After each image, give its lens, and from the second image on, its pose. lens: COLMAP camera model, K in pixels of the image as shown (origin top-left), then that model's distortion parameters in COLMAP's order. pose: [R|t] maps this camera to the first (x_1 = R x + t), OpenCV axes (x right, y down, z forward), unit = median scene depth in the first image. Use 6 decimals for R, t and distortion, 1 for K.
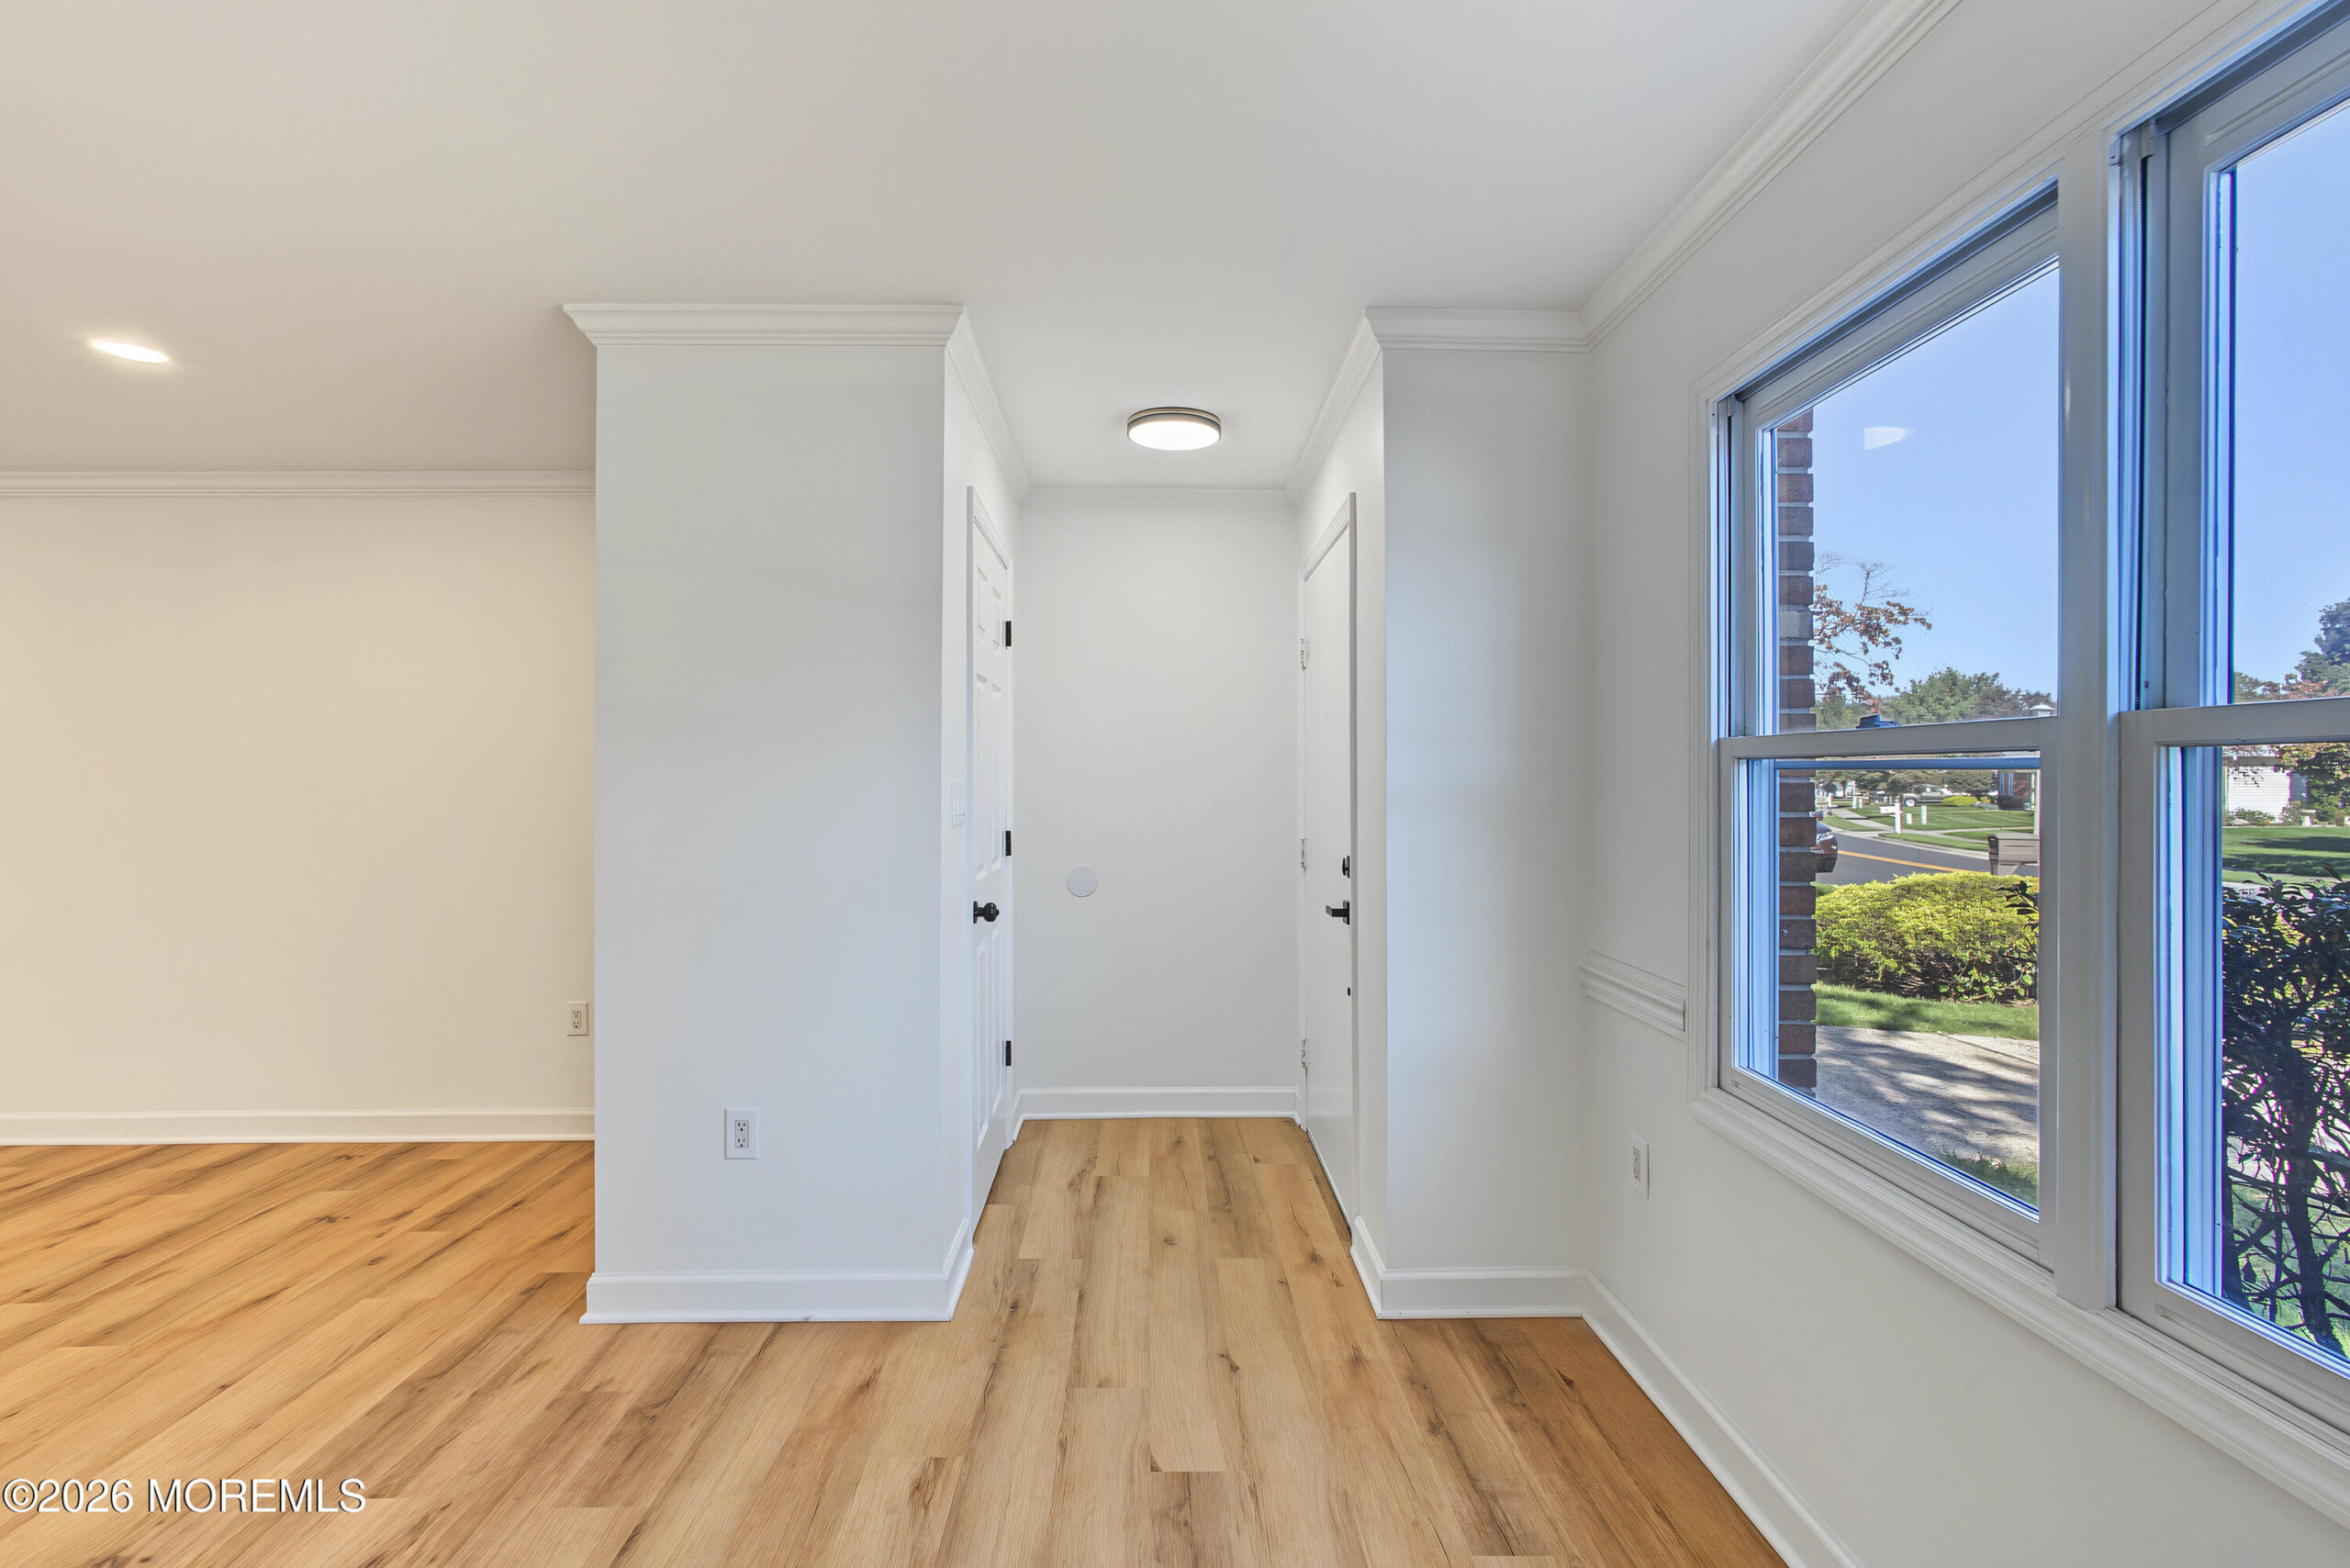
lens RADIAL K [[1061.1, 0, 1162.6], [0, 1061.1, 783.4], [0, 0, 1]] dist [-0.008640, 0.000649]
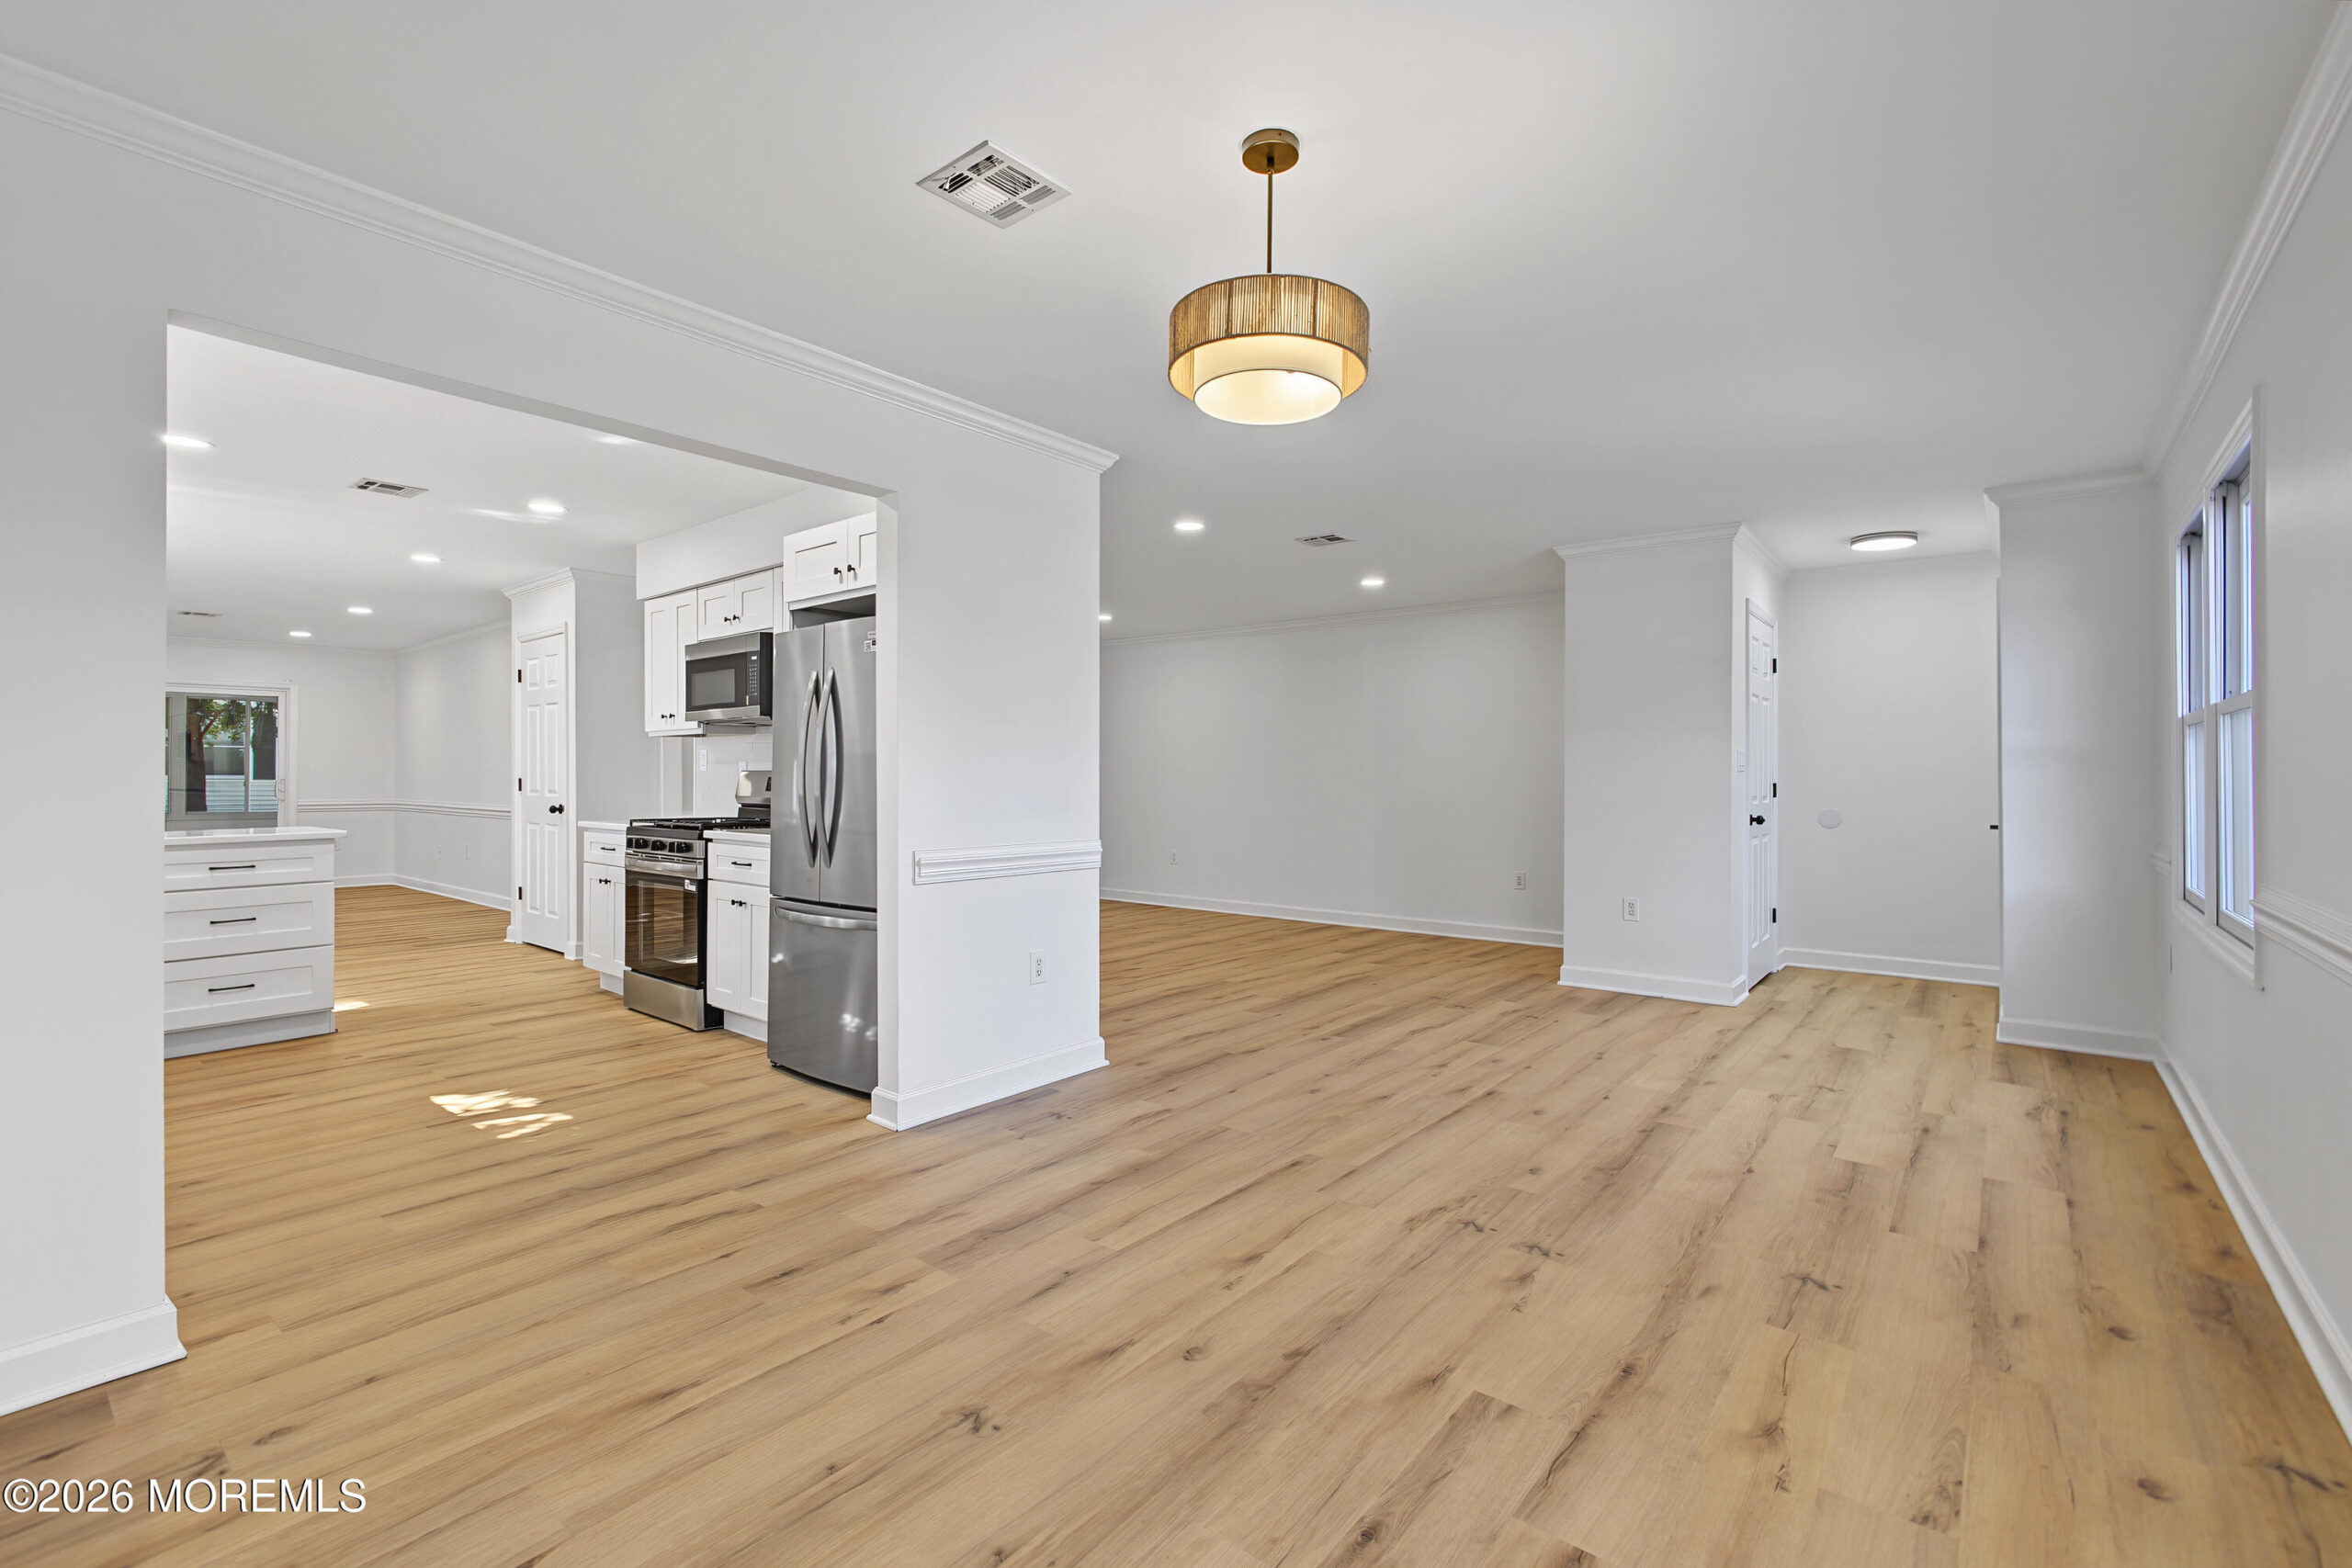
lens RADIAL K [[1025.8, 0, 1179.1], [0, 1025.8, 776.7], [0, 0, 1]] dist [-0.013928, 0.008528]
pose [[0.764107, 0.002171, -0.645086, 0.239762], [-0.004553, 0.999988, -0.002028, 0.058764], [0.645074, 0.004486, 0.764107, -1.145543]]
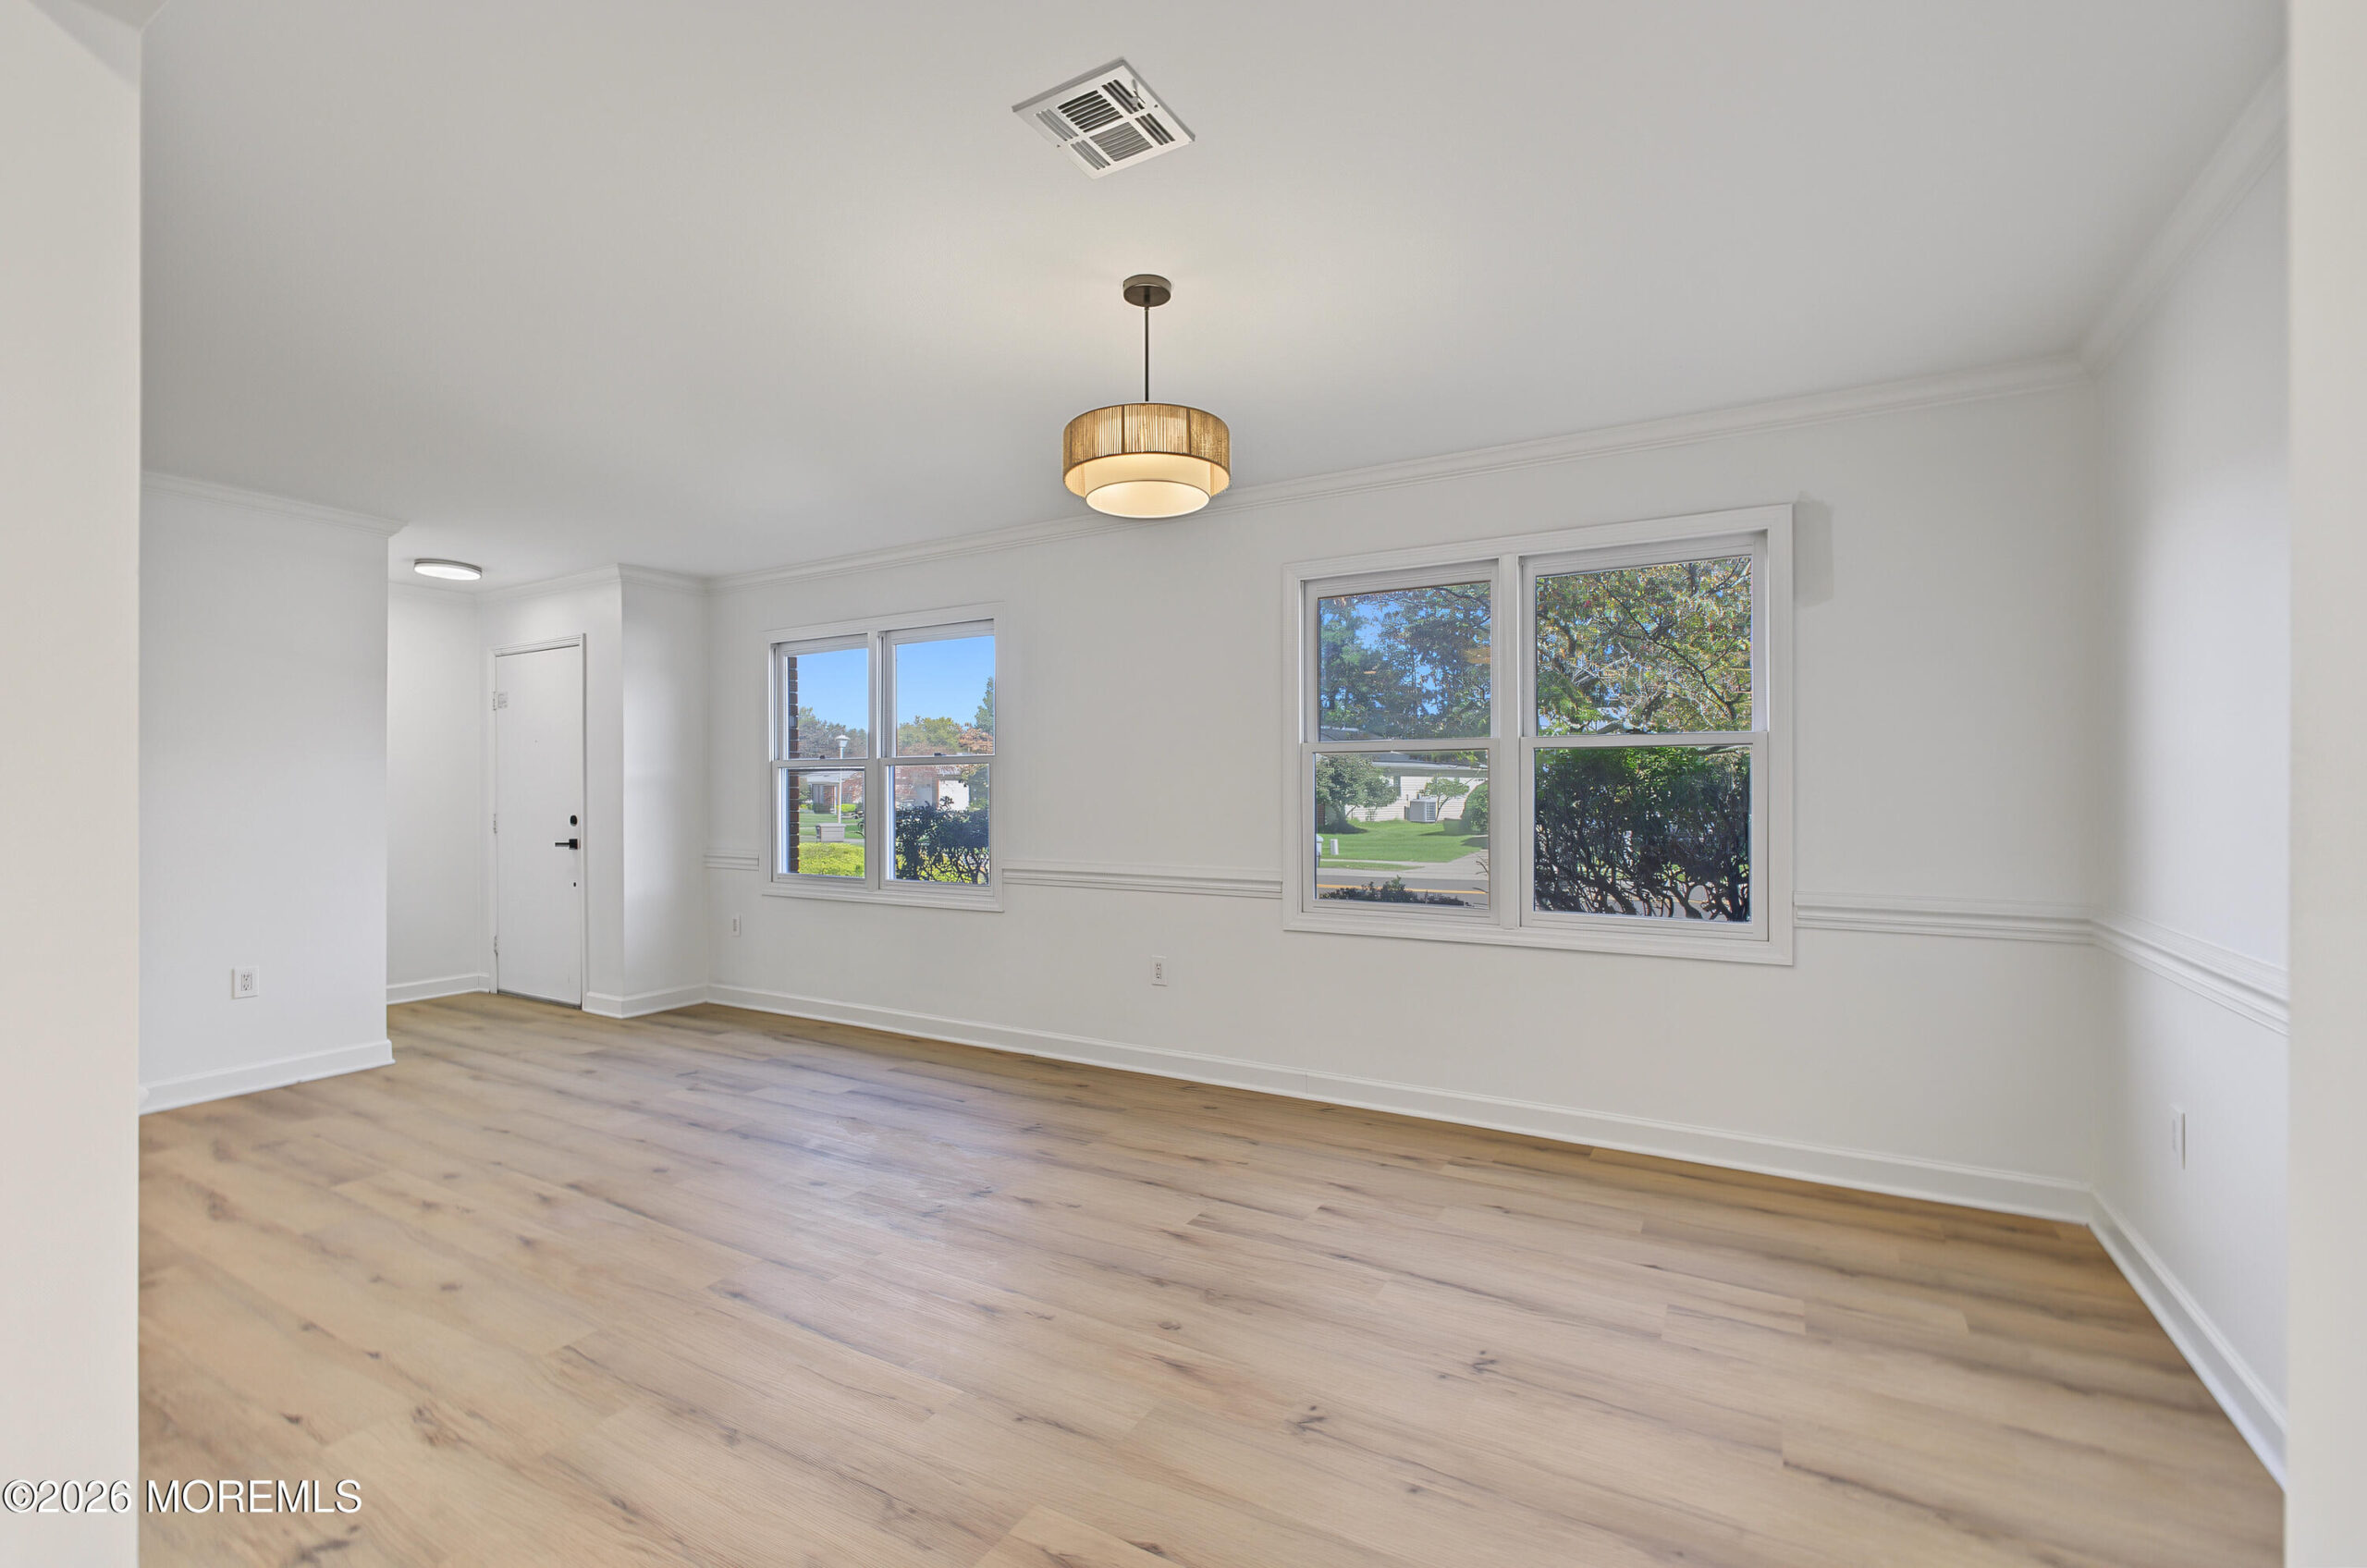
lens RADIAL K [[1017.3, 0, 1184.7], [0, 1017.3, 804.5], [0, 0, 1]] dist [-0.015237, 0.009879]
pose [[0.520745, -0.015472, 0.853572, -0.904945], [0.008476, 0.999880, 0.012953, 0.037266], [-0.853670, 0.000489, 0.520814, -1.018067]]
